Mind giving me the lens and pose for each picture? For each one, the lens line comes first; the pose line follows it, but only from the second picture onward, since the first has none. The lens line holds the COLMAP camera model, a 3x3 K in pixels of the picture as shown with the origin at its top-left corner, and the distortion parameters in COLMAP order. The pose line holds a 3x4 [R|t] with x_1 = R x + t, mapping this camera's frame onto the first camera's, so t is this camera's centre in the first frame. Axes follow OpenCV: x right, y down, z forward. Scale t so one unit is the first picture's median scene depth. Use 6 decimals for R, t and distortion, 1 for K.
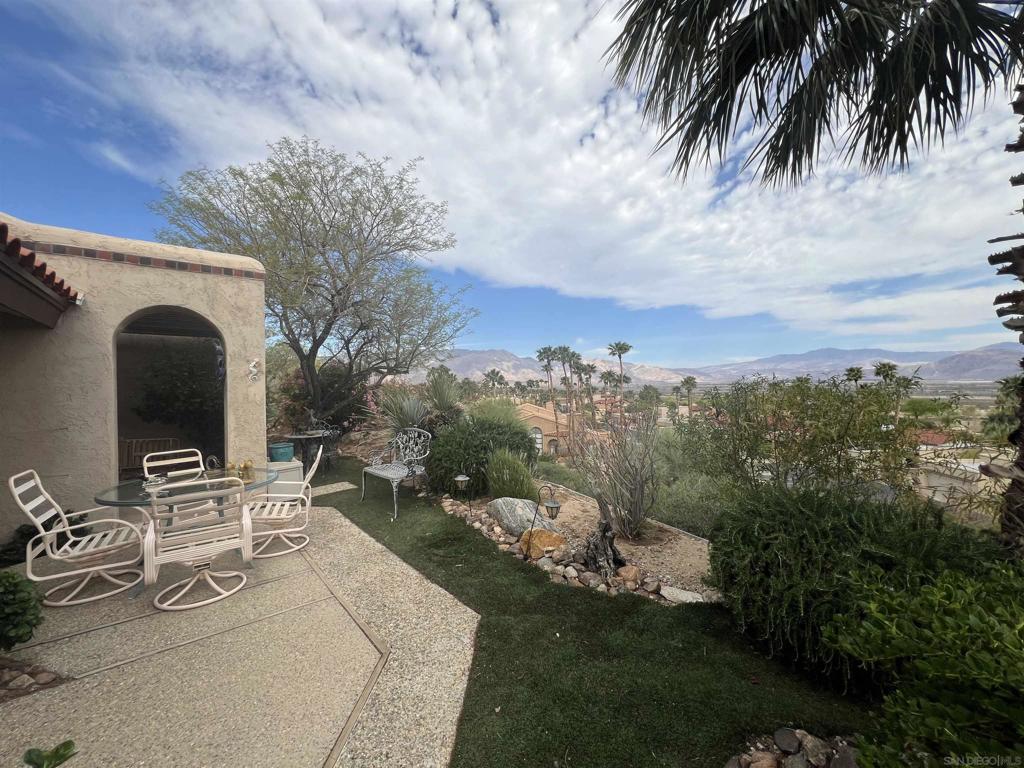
lens RADIAL K [[414.0, 0, 510.2], [0, 414.0, 380.8], [0, 0, 1]] dist [0.003549, 0.000243]
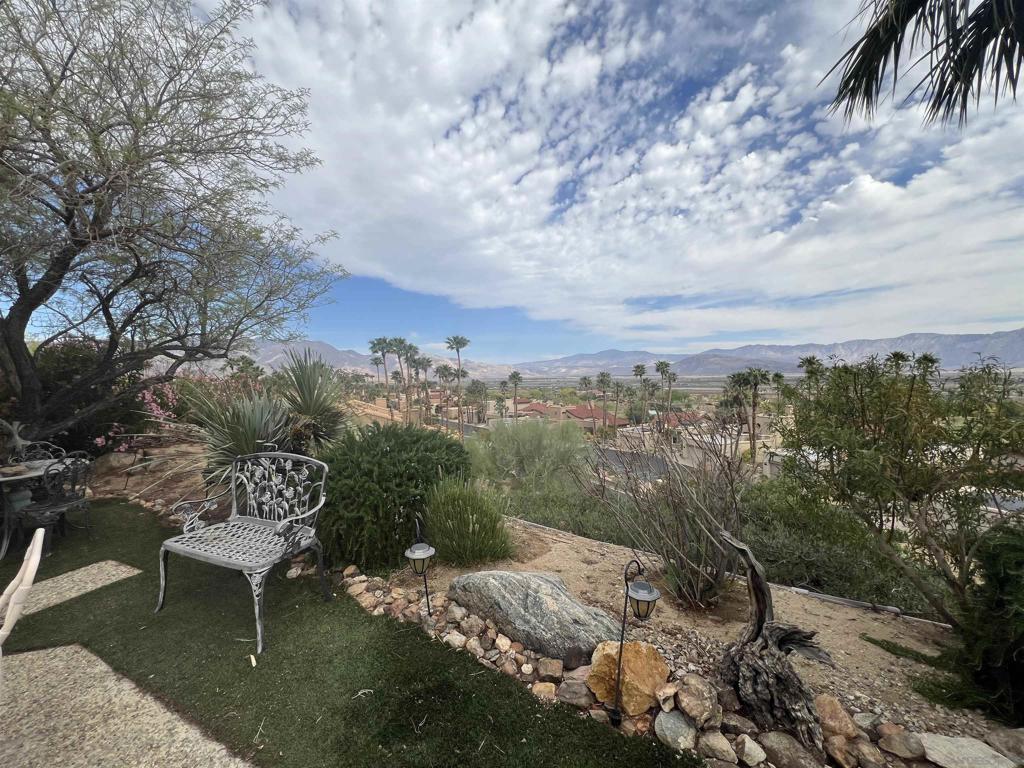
lens RADIAL K [[409.8, 0, 511.1], [0, 409.8, 380.9], [0, 0, 1]] dist [-0.000396, 0.000368]
pose [[0.912208, -0.002171, 0.409722, -0.175632], [-0.002727, 0.999932, 0.011369, 0.014740], [-0.409719, -0.011489, 0.912139, 0.393381]]
